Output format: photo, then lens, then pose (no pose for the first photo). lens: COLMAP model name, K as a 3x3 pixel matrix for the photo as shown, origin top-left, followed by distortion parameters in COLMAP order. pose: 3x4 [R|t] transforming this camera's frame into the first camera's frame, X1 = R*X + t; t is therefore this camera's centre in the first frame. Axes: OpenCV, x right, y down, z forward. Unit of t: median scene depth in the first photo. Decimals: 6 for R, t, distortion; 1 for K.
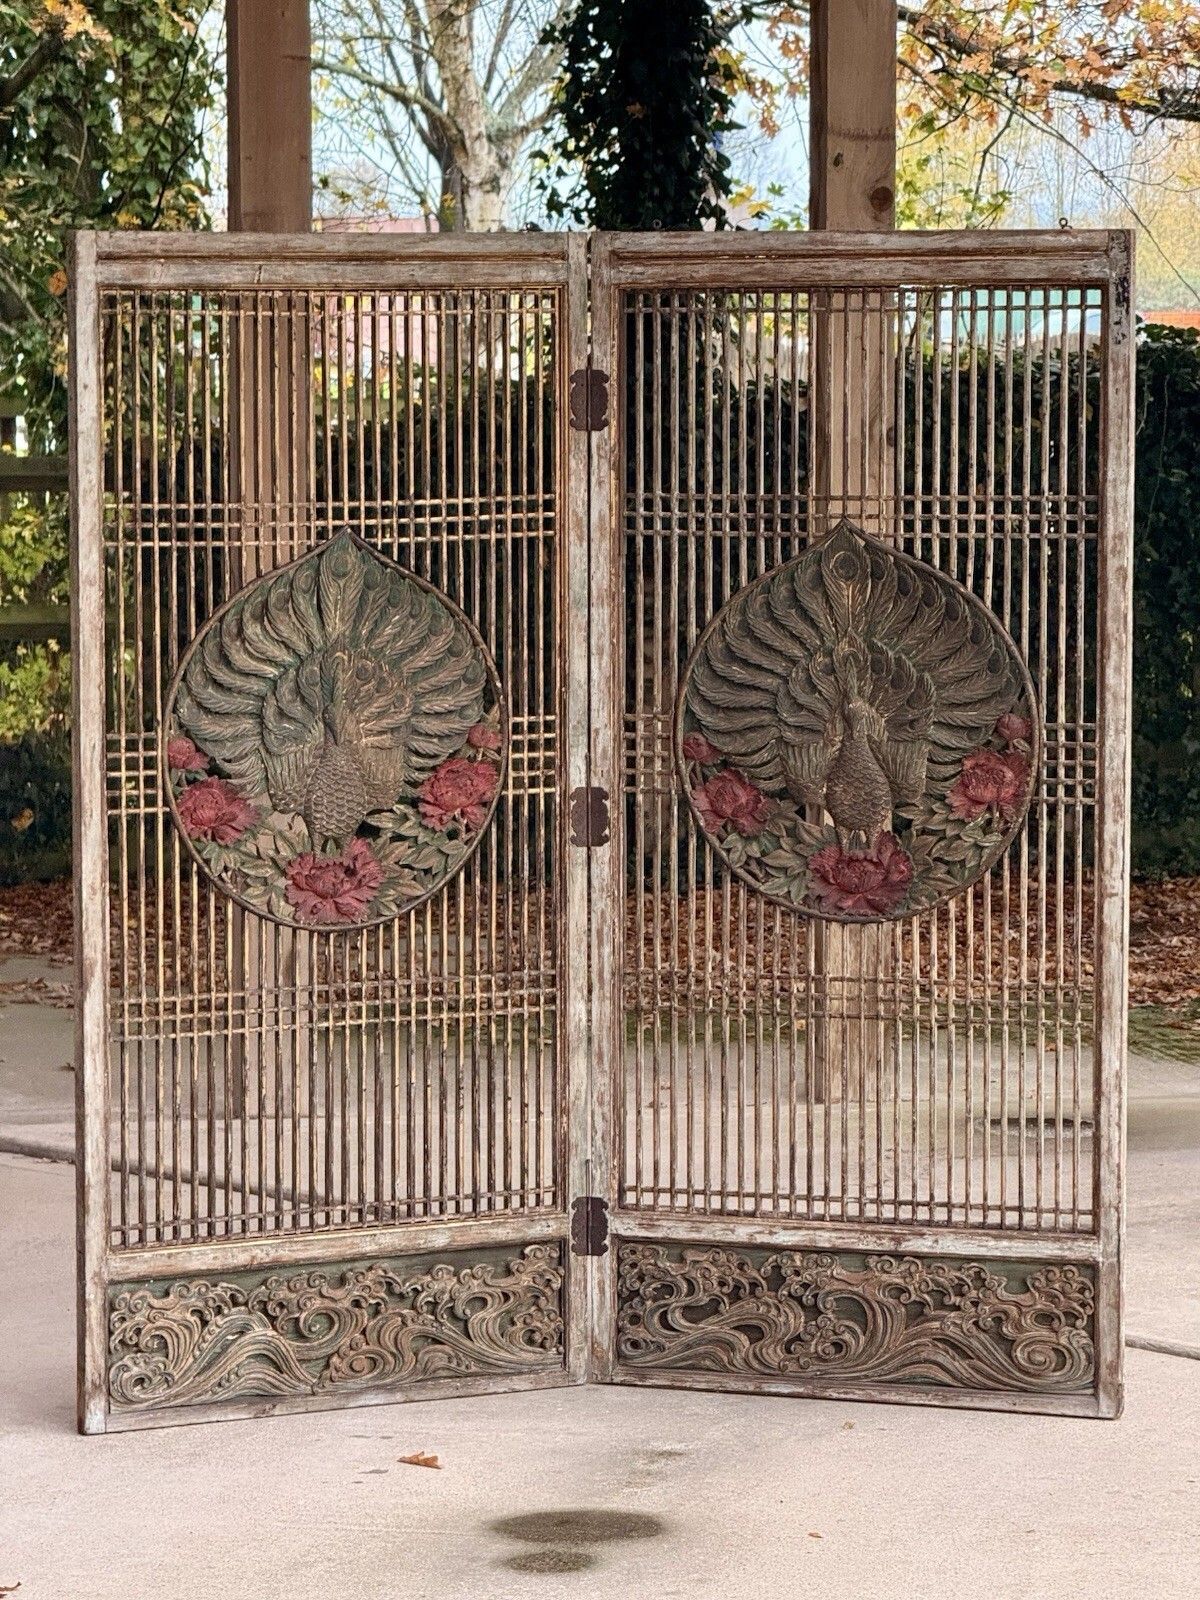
lens RADIAL K [[5659.1, 0, 638.8], [0, 5659.1, 842.6], [0, 0, 1]] dist [0.261182, 0.000000]
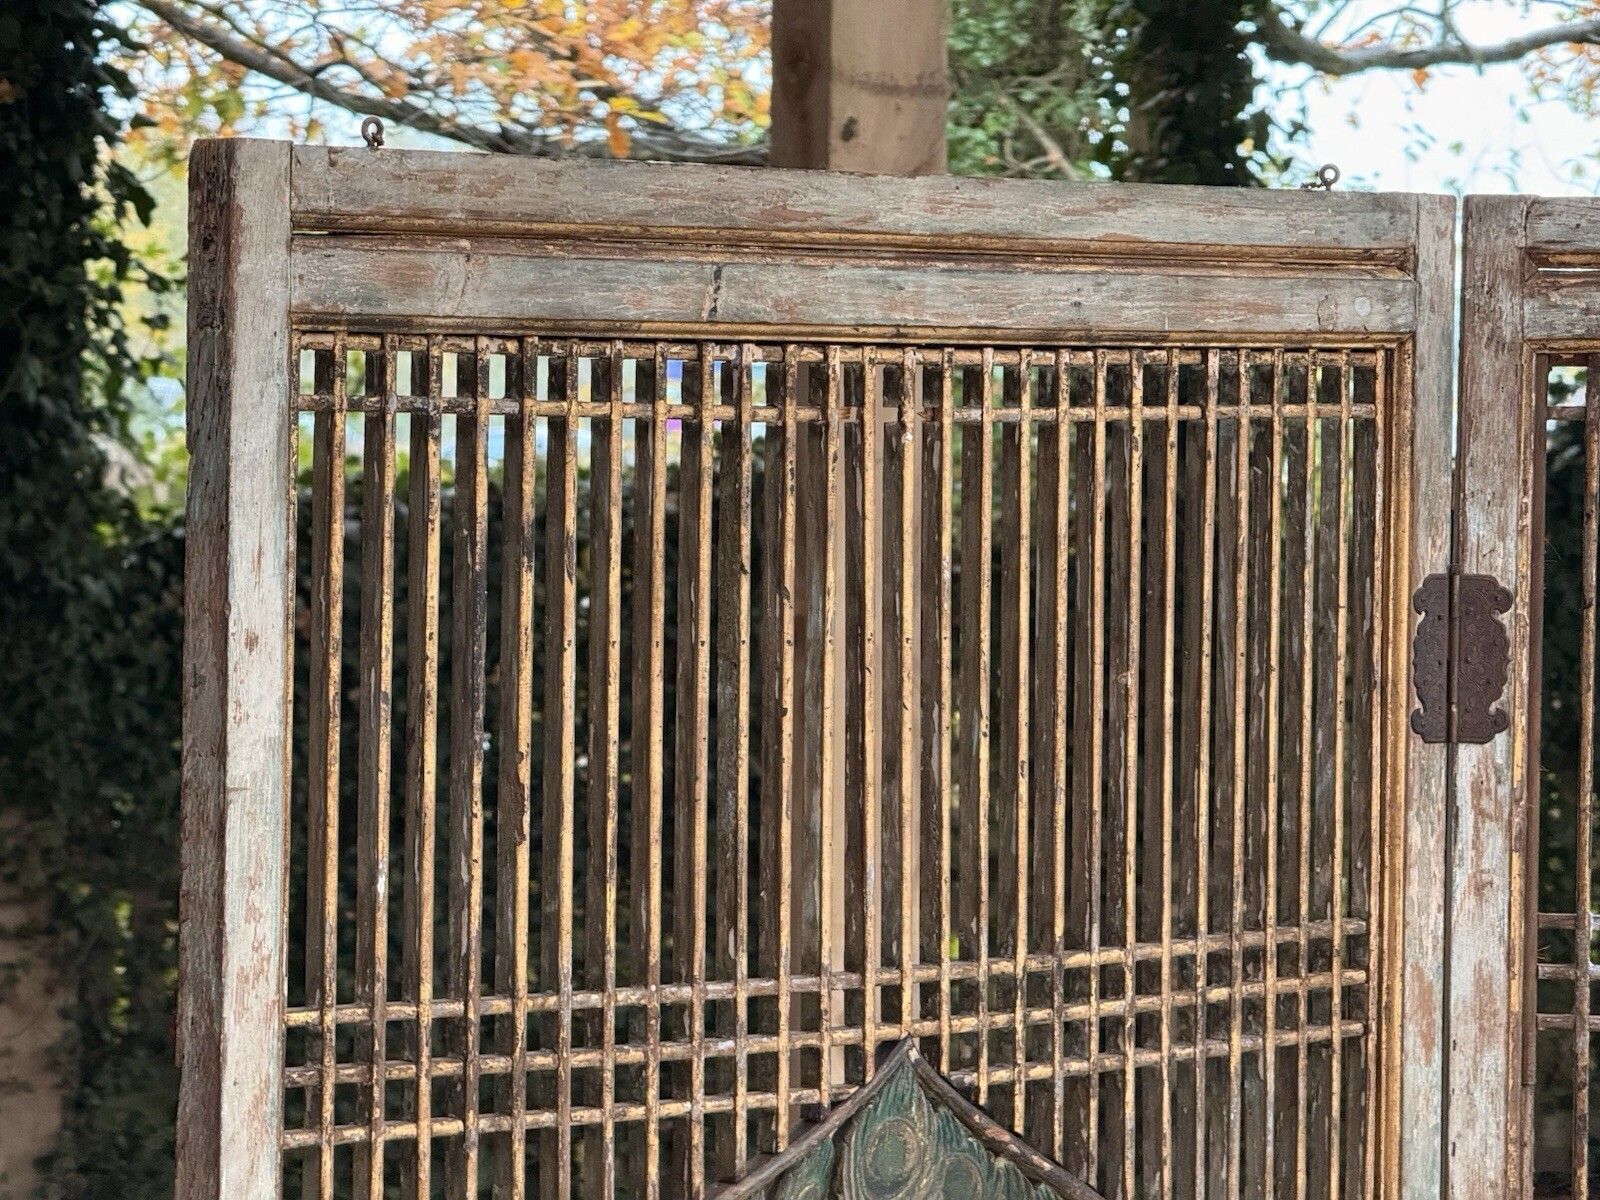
lens RADIAL K [[5659.1, 0, 803.1], [0, 5659.1, 600.6], [0, 0, 1]] dist [0.261182, 0.000000]
pose [[0.969623, 0.005640, 0.244540, -0.139388], [0.008411, 0.998374, -0.056377, -0.062663], [-0.244460, 0.056722, 0.967999, 0.670628]]
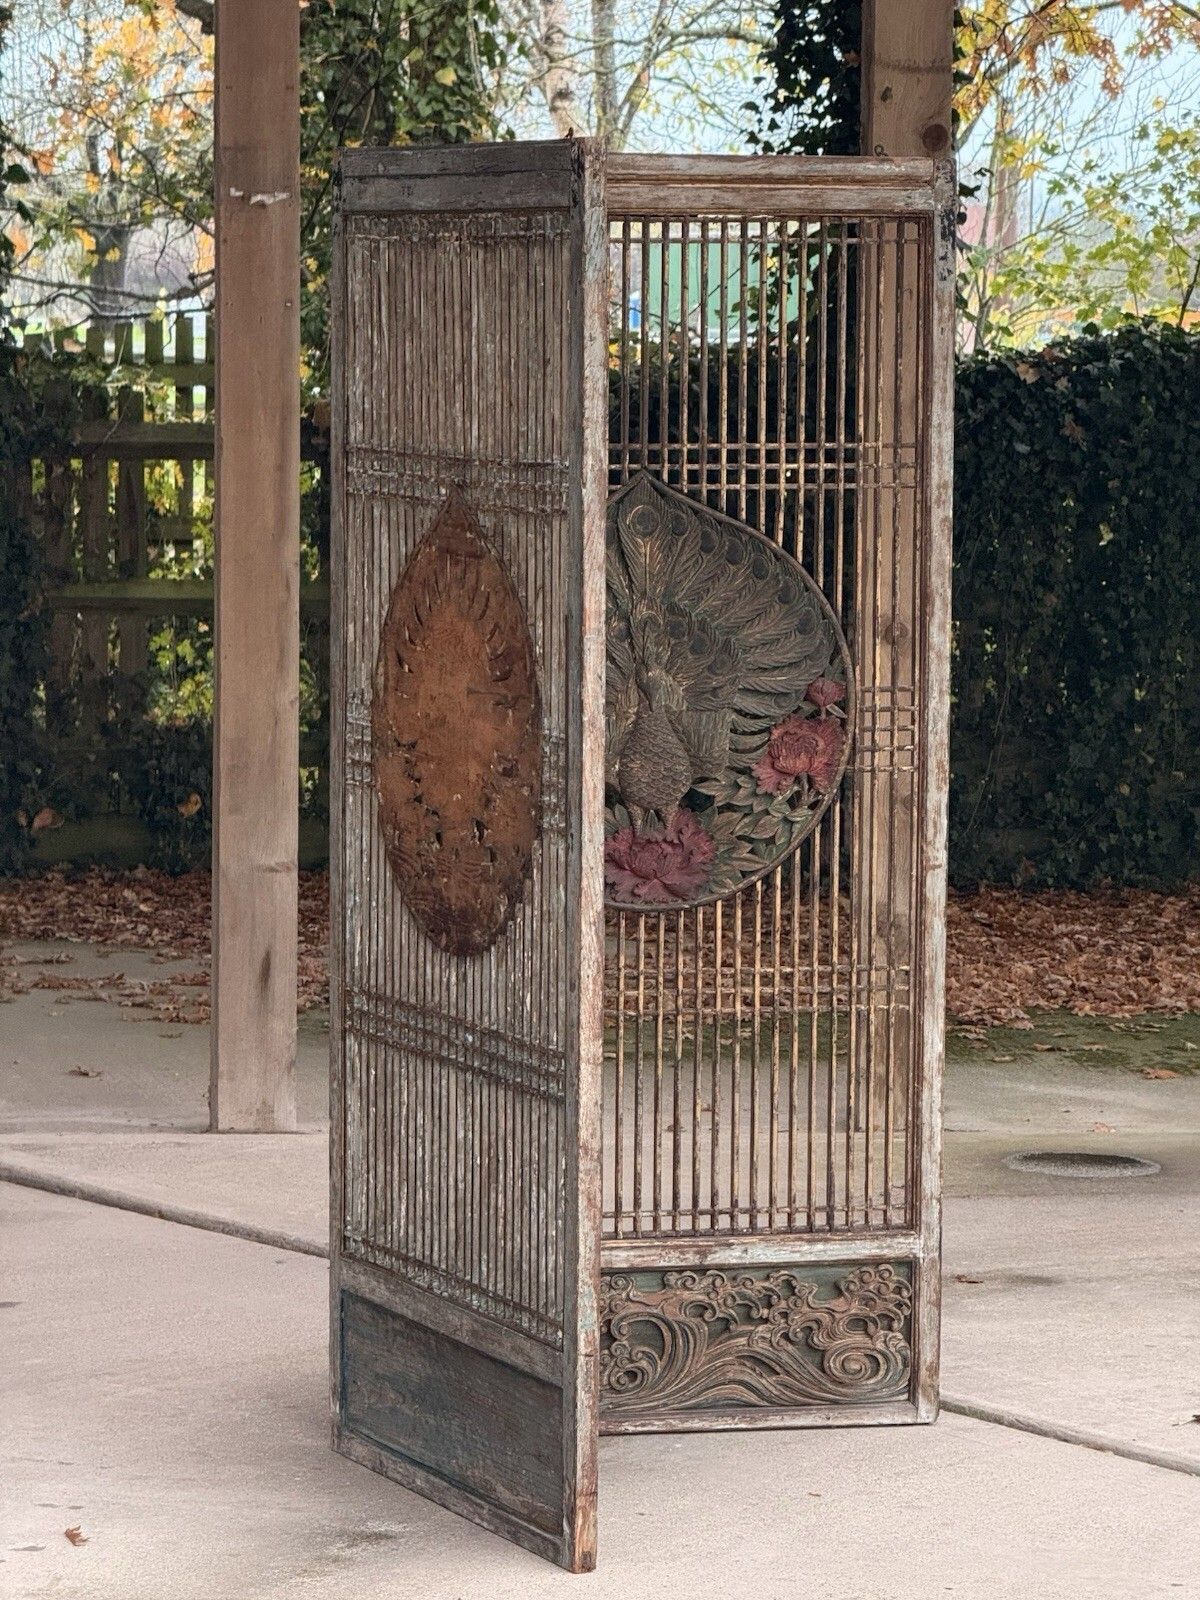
lens RADIAL K [[5659.1, 0, 611.5], [0, 5659.1, 804.7], [0, 0, 1]] dist [0.261182, 0.000000]
pose [[0.853127, -0.041015, 0.520089, -0.446991], [0.039512, 0.999121, 0.013979, -0.016208], [-0.520206, 0.008624, 0.853998, 0.223700]]
